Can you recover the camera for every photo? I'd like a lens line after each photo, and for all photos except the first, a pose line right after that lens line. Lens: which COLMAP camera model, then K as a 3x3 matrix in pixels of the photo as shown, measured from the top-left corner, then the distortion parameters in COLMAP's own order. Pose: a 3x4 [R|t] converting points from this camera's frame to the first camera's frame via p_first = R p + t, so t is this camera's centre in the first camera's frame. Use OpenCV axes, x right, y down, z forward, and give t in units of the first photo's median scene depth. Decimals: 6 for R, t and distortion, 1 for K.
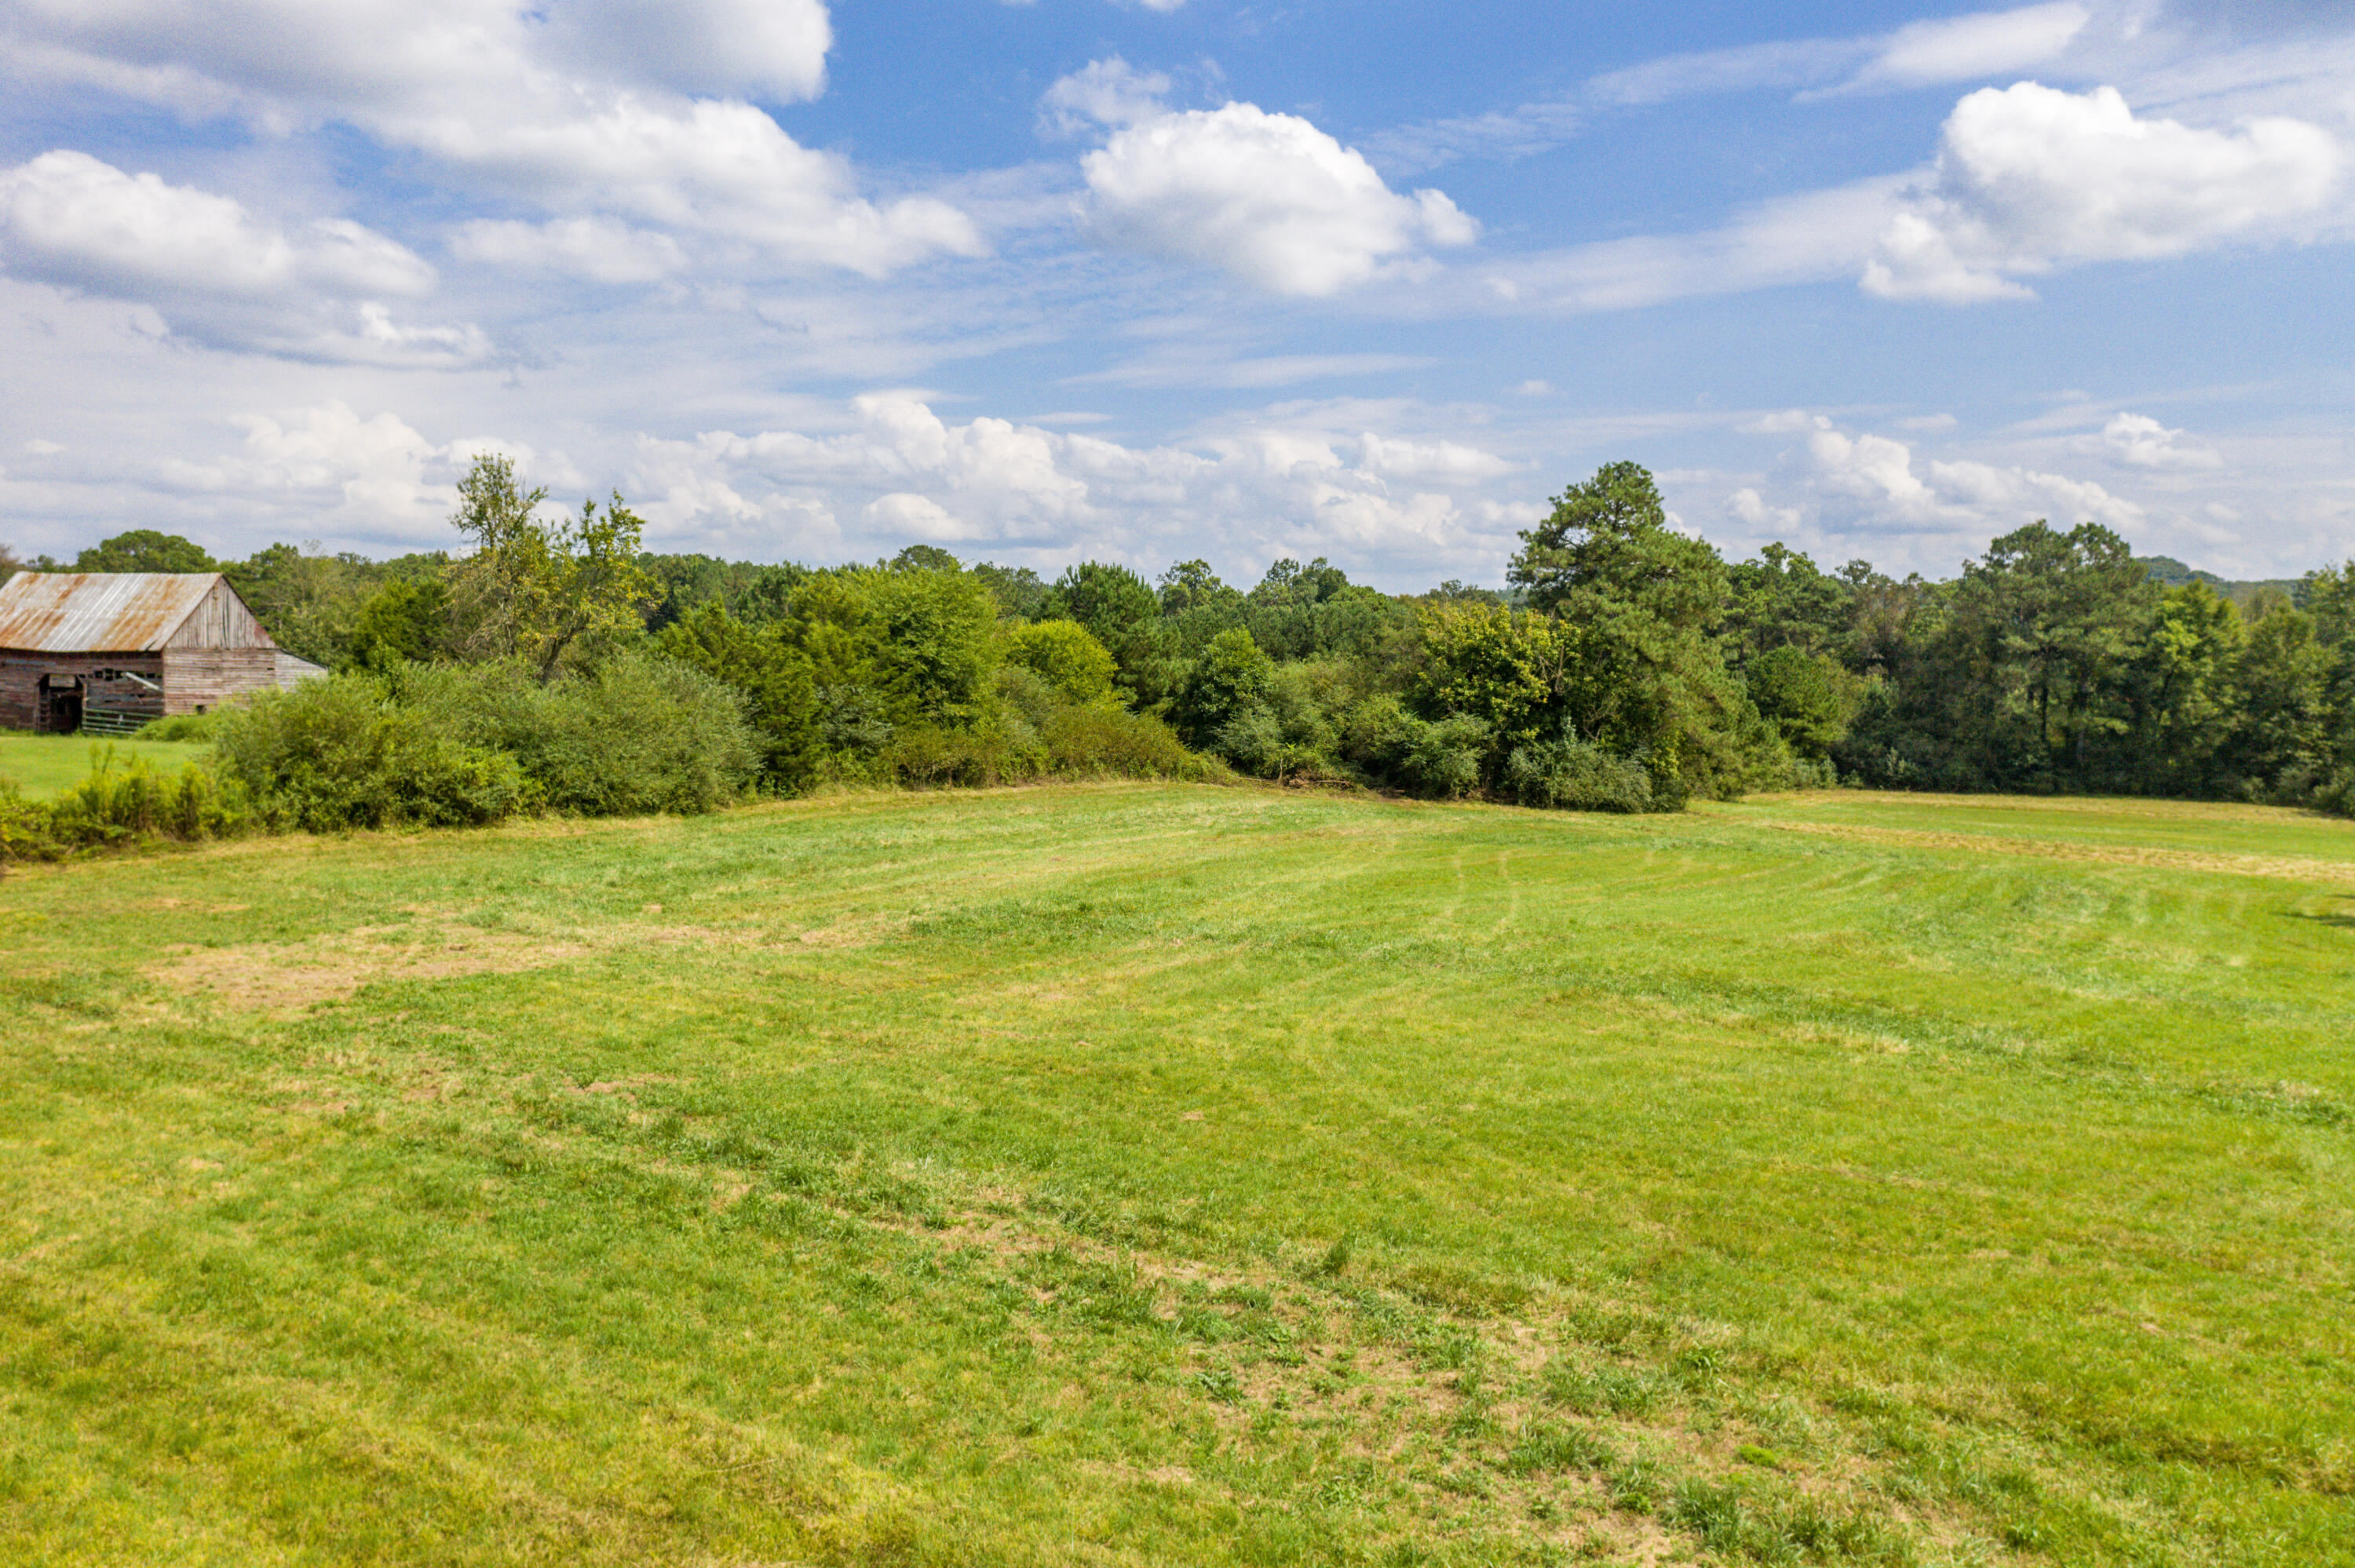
lens RADIAL K [[1865.3, 0, 1184.8], [0, 1865.3, 802.6], [0, 0, 1]] dist [-0.009354, 0.002012]
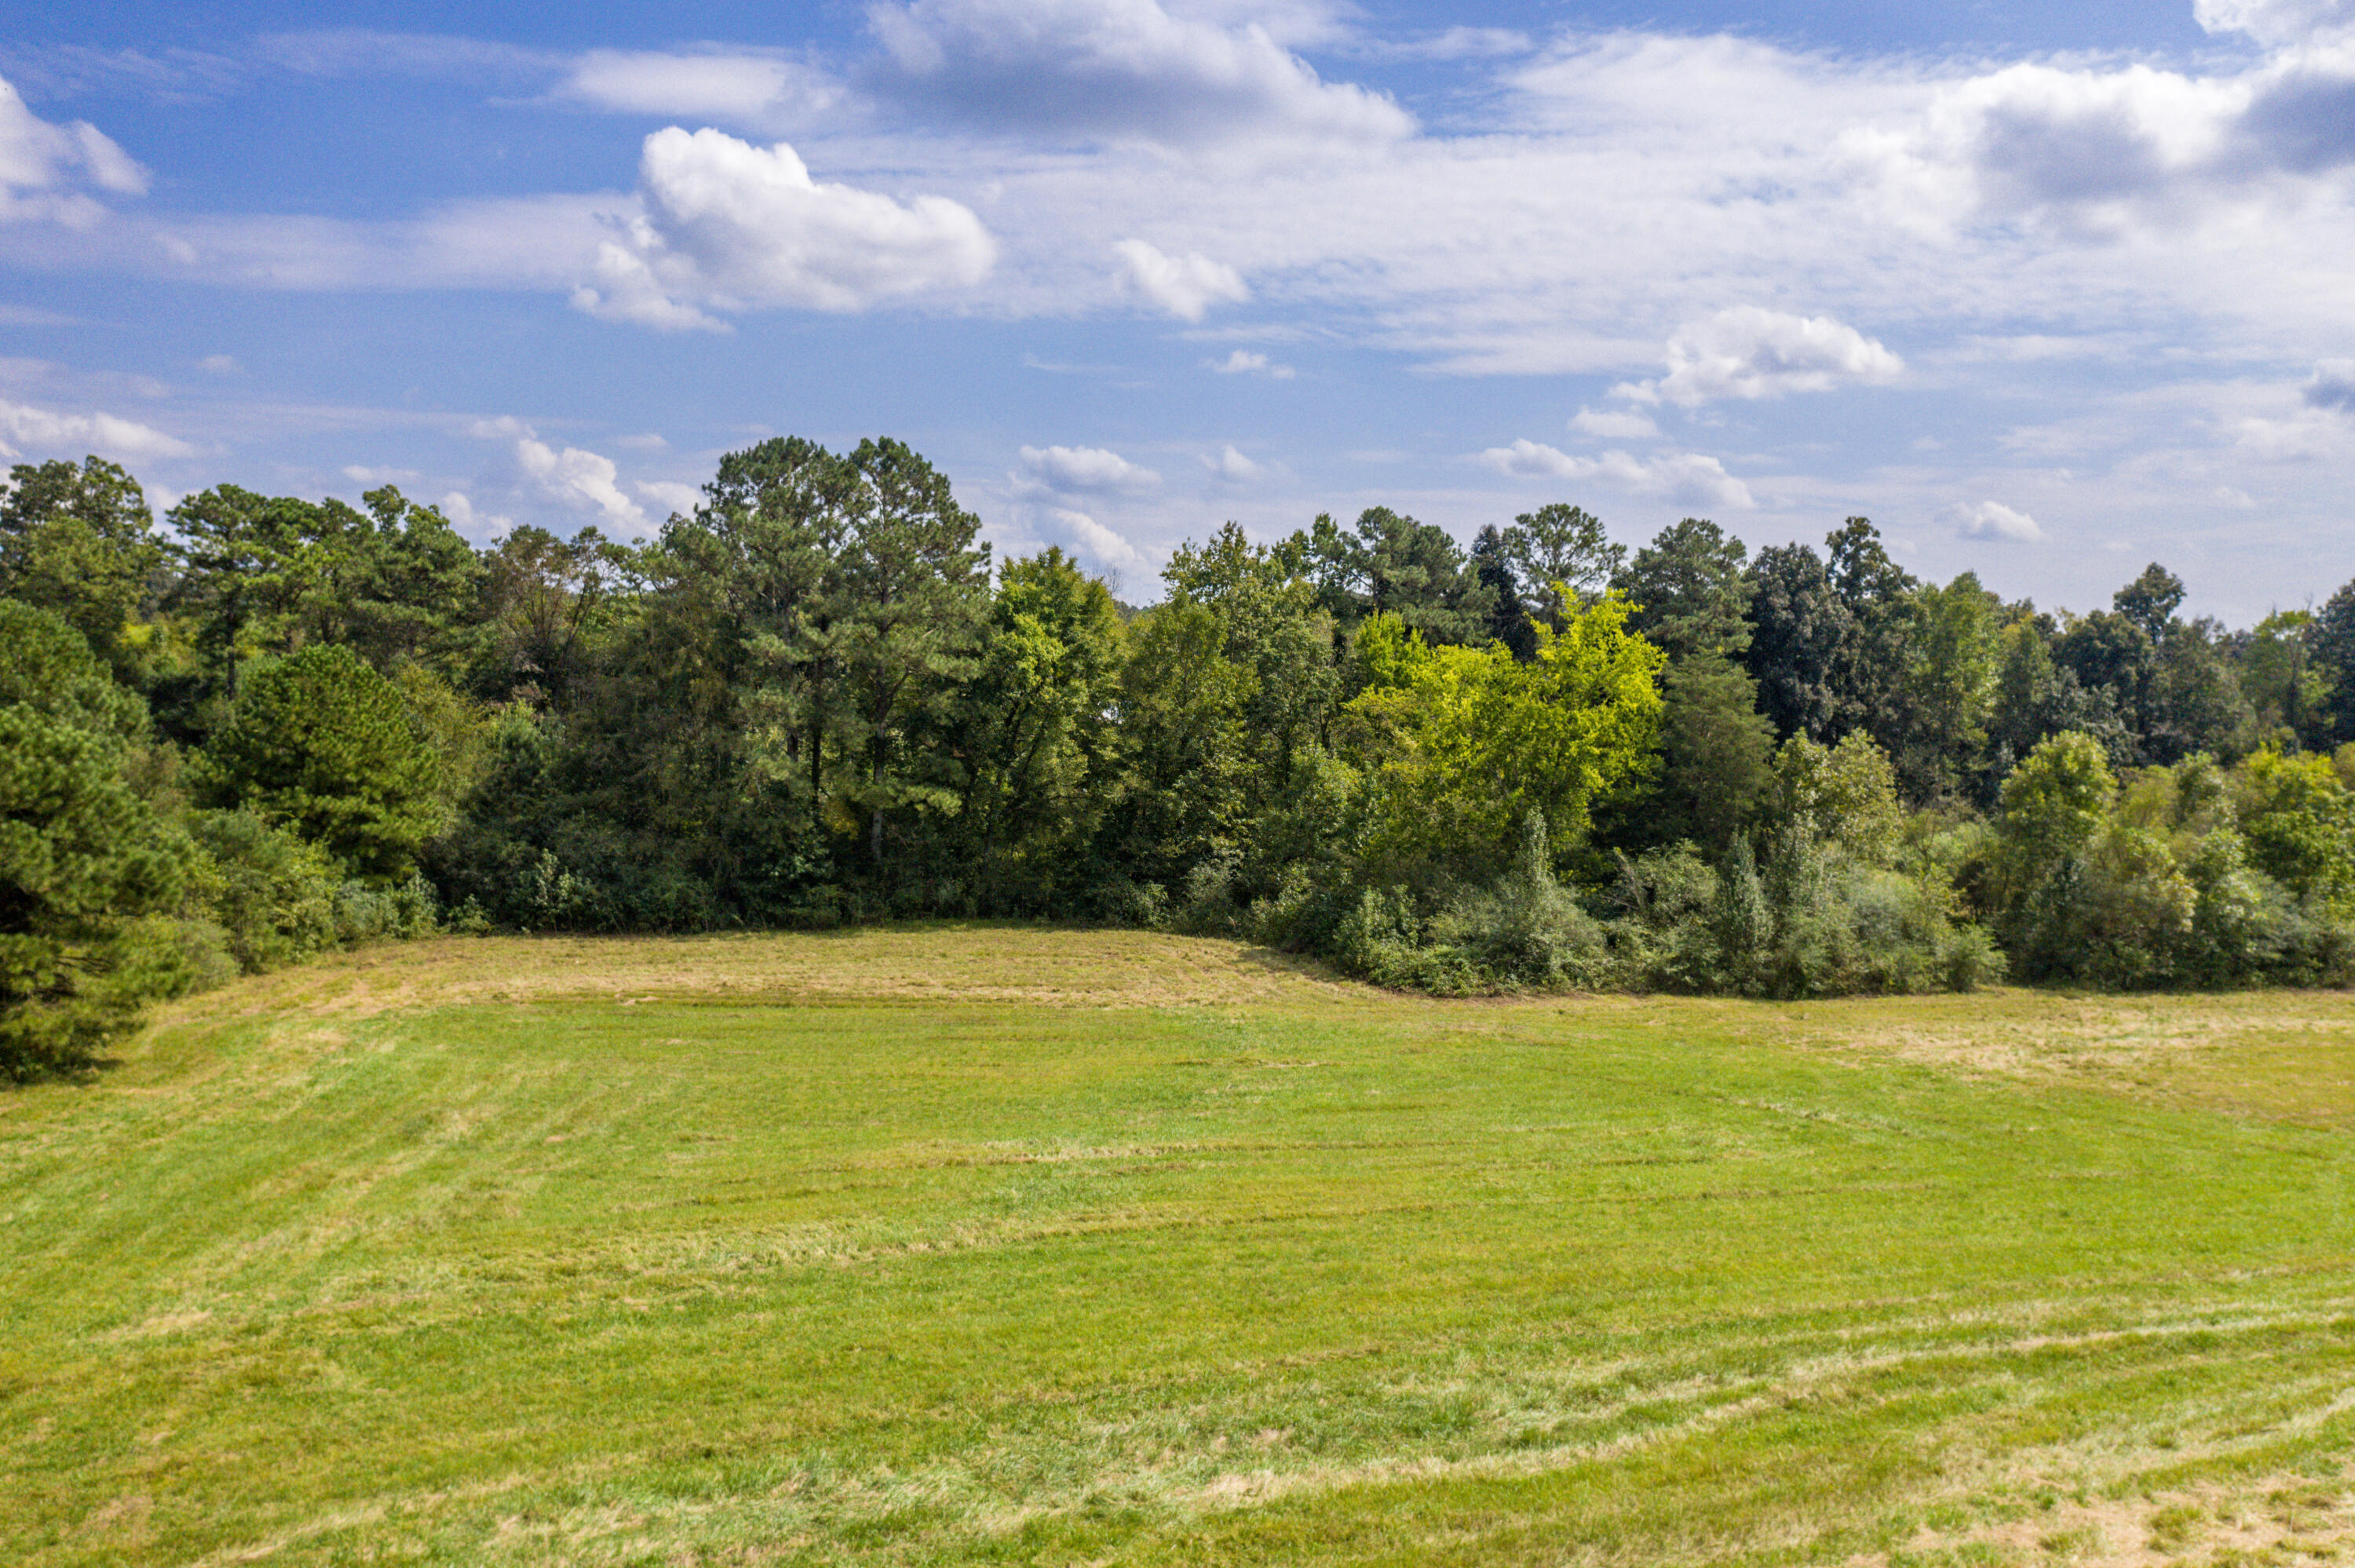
lens RADIAL K [[1865.3, 0, 1182.4], [0, 1865.3, 806.1], [0, 0, 1]] dist [-0.009354, 0.002012]
pose [[0.787735, -0.028295, 0.615365, 0.337678], [0.030592, 0.999509, 0.006798, -0.064957], [-0.615255, 0.013470, 0.788213, 0.815733]]
